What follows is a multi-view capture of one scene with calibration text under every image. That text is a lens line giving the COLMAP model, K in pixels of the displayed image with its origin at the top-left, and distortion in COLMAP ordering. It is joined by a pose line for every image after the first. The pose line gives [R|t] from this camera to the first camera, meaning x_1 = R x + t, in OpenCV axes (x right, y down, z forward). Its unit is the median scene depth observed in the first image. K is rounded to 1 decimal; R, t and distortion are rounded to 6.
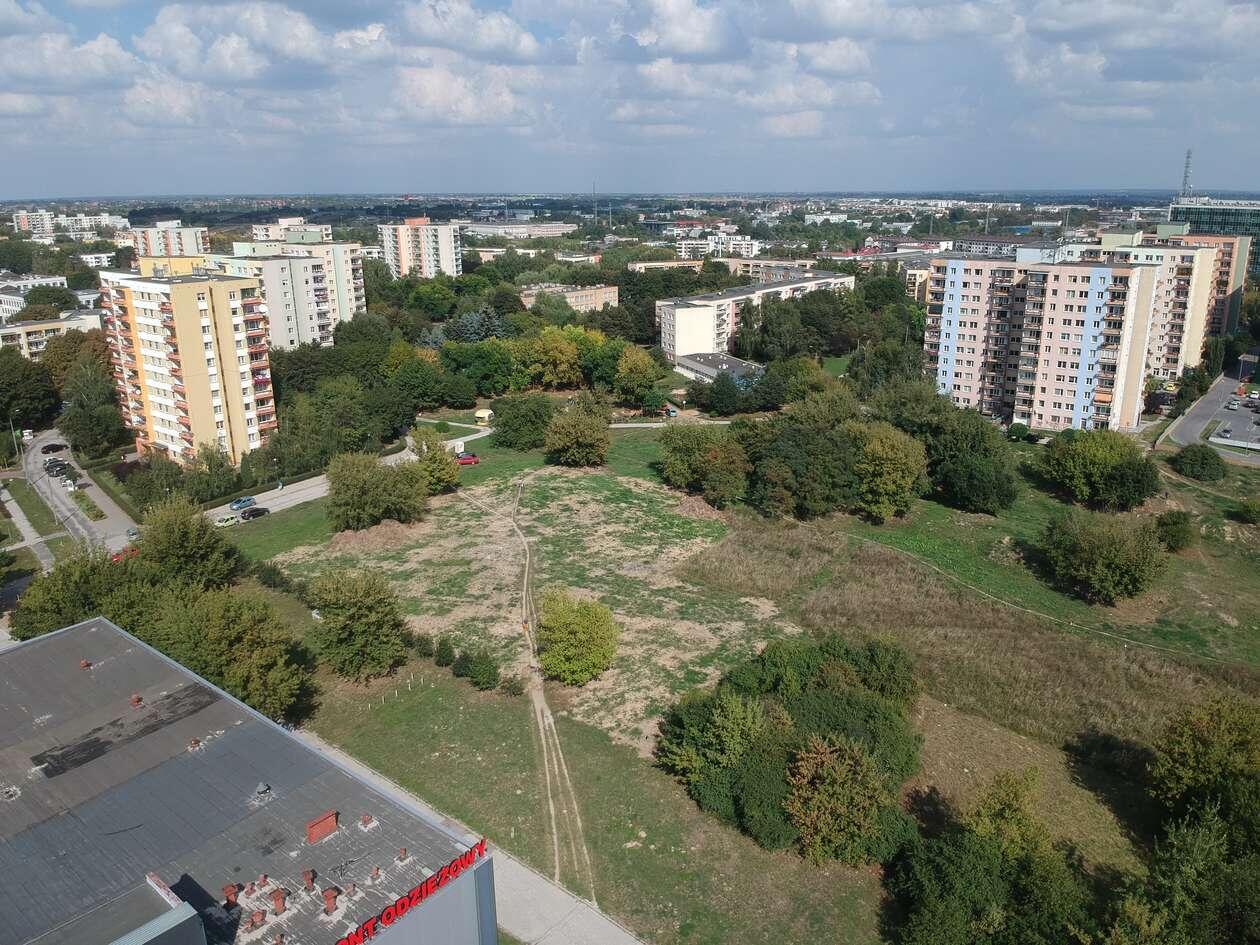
lens RADIAL K [[933.9, 0, 648.4], [0, 933.9, 473.4], [0, 0, 1]] dist [0.126419, -0.223796]
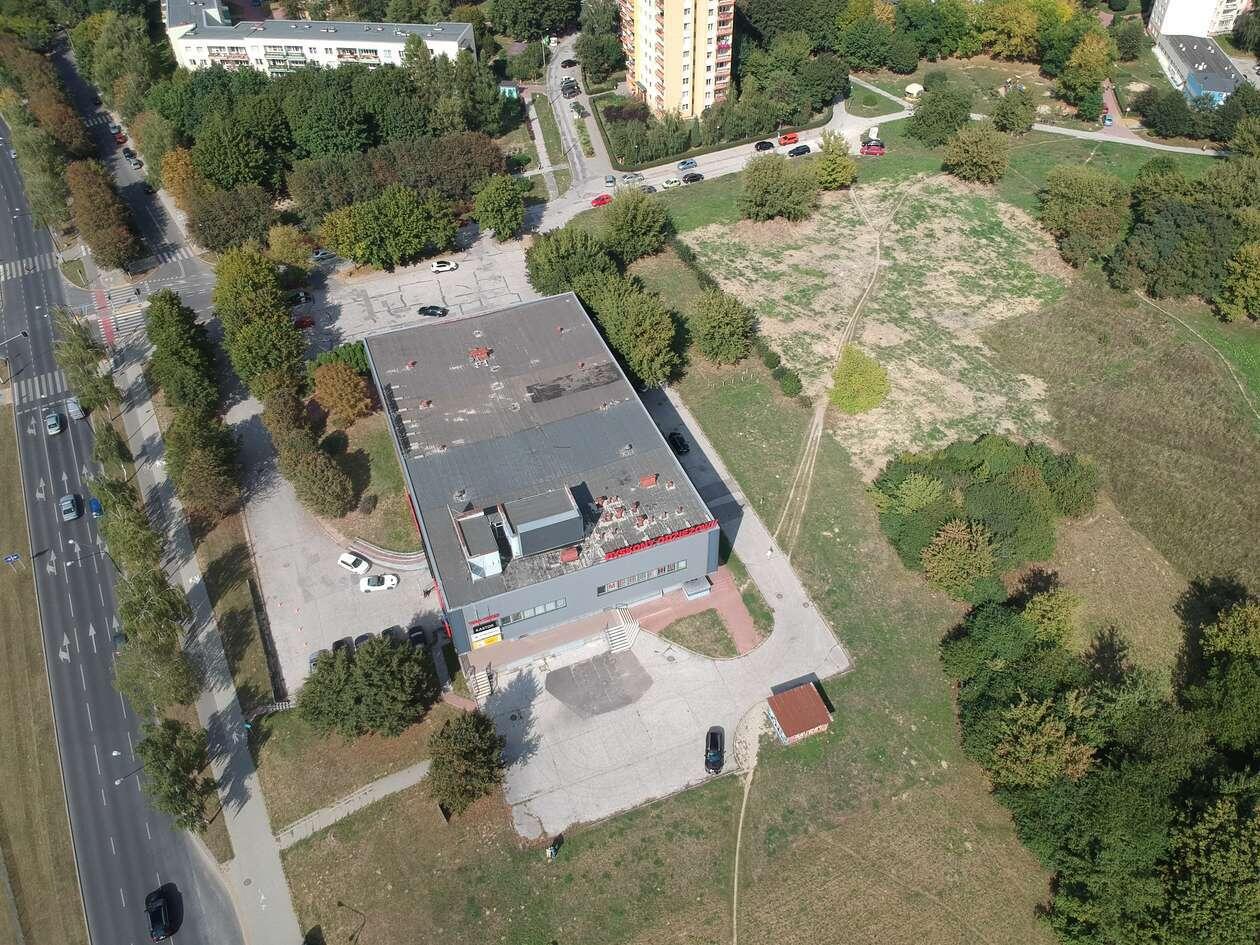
lens RADIAL K [[933.9, 0, 648.4], [0, 933.9, 473.4], [0, 0, 1]] dist [0.126419, -0.223796]
pose [[0.868304, 0.347249, -0.354213, 0.135535], [-0.150842, 0.865121, 0.478343, -0.229078], [0.472541, -0.361917, 0.803568, -0.219957]]
